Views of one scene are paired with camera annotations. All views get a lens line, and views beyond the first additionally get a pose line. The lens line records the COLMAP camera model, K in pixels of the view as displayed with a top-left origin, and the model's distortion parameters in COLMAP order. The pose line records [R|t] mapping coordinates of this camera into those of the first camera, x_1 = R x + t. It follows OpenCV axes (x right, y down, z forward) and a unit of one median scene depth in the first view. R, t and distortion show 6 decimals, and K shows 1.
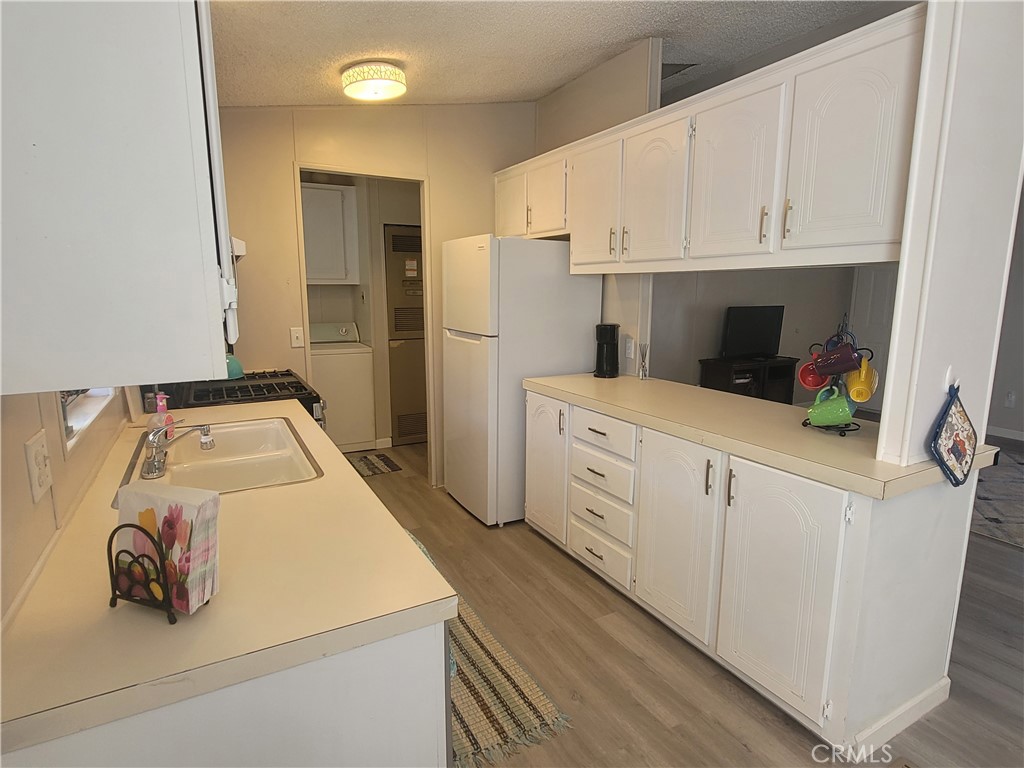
lens RADIAL K [[549.7, 0, 512.0], [0, 549.7, 384.0], [0, 0, 1]] dist [-0.002902, 0.000811]
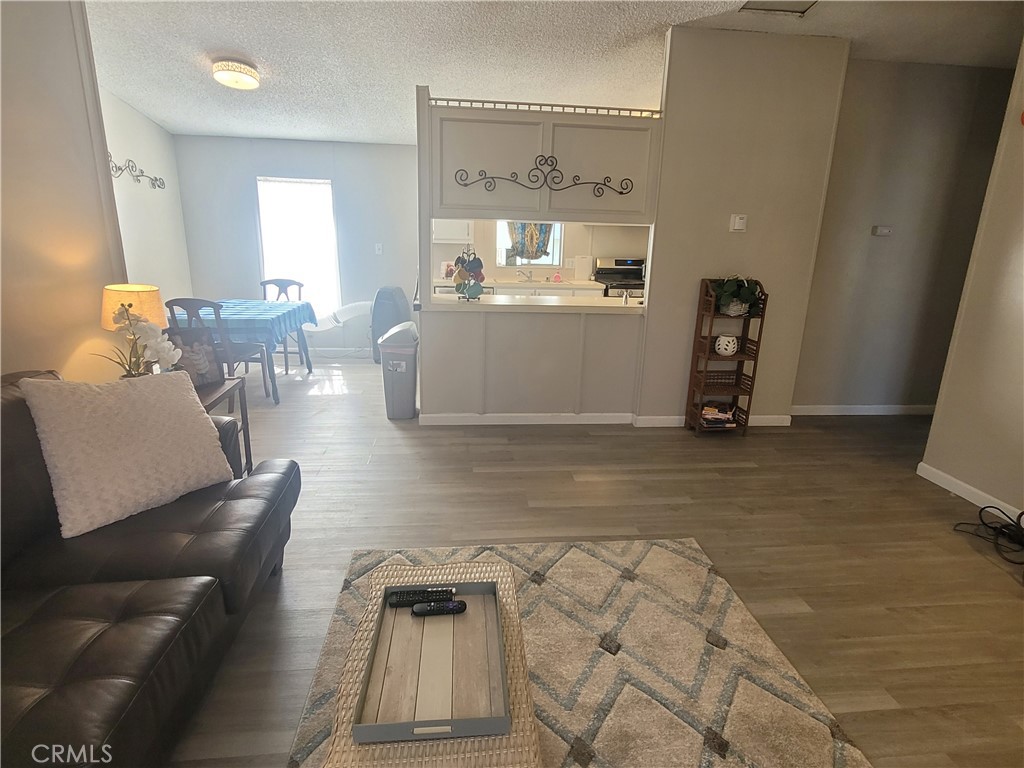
lens RADIAL K [[549.7, 0, 512.0], [0, 549.7, 384.0], [0, 0, 1]] dist [-0.002902, 0.000811]
pose [[-0.390356, 0.227253, -0.892176, 1.681089], [-0.183887, 0.930286, 0.317416, -0.216603], [0.902113, 0.287965, -0.321354, 1.304994]]
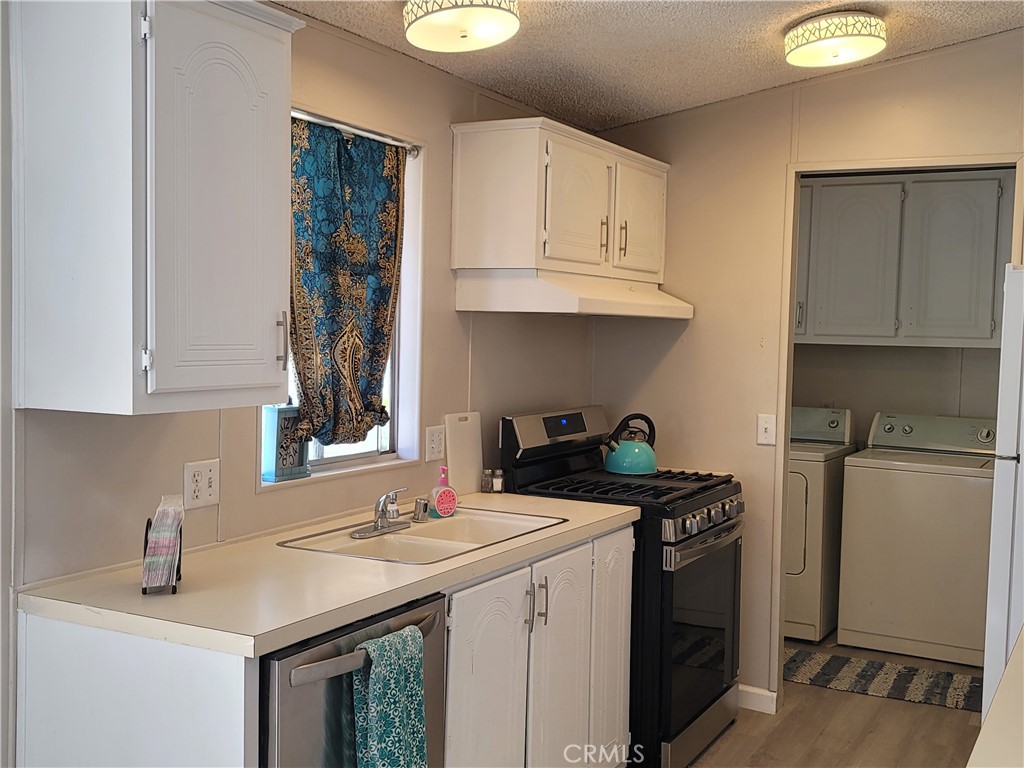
lens RADIAL K [[1137.0, 0, 512.0], [0, 1137.0, 384.0], [0, 0, 1]] dist [0.054128, -0.004109]
pose [[0.541184, 0.050664, -0.839377, 0.648891], [-0.165120, 0.985153, -0.046997, -0.029749], [0.824533, 0.164032, 0.541515, 0.031795]]
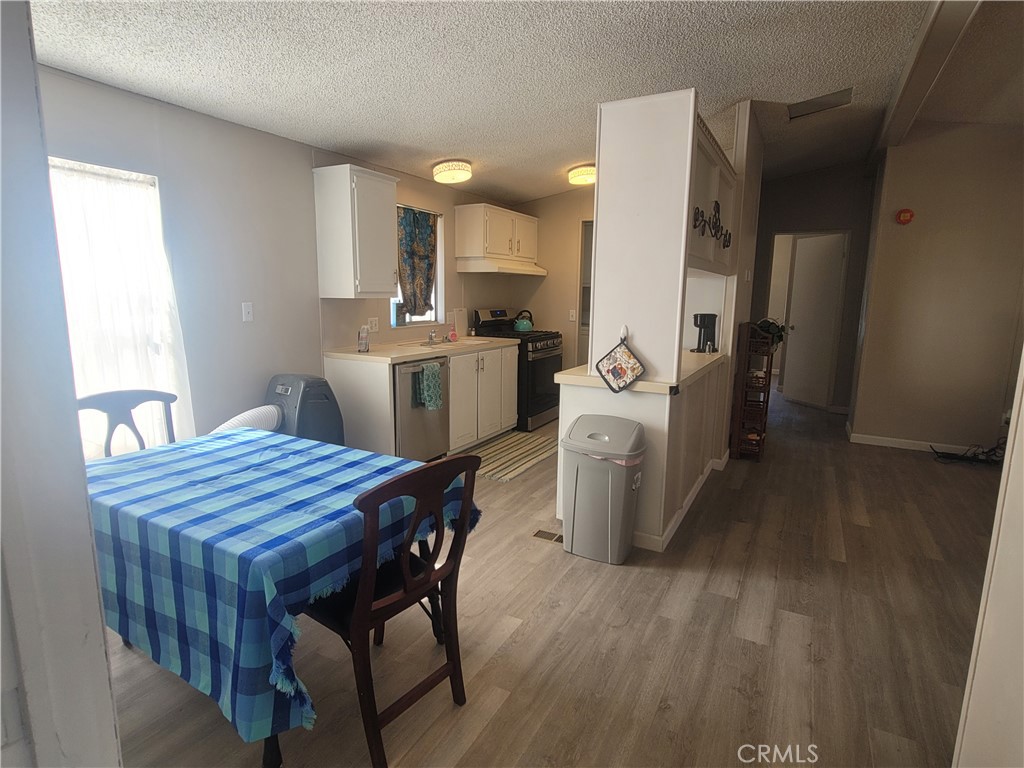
lens RADIAL K [[549.7, 0, 512.0], [0, 549.7, 384.0], [0, 0, 1]] dist [-0.002902, 0.000811]
pose [[0.540674, 0.144671, -0.828699, 1.171595], [-0.157040, 0.985142, 0.069523, 0.046356], [0.826444, 0.092550, 0.555360, -0.152075]]
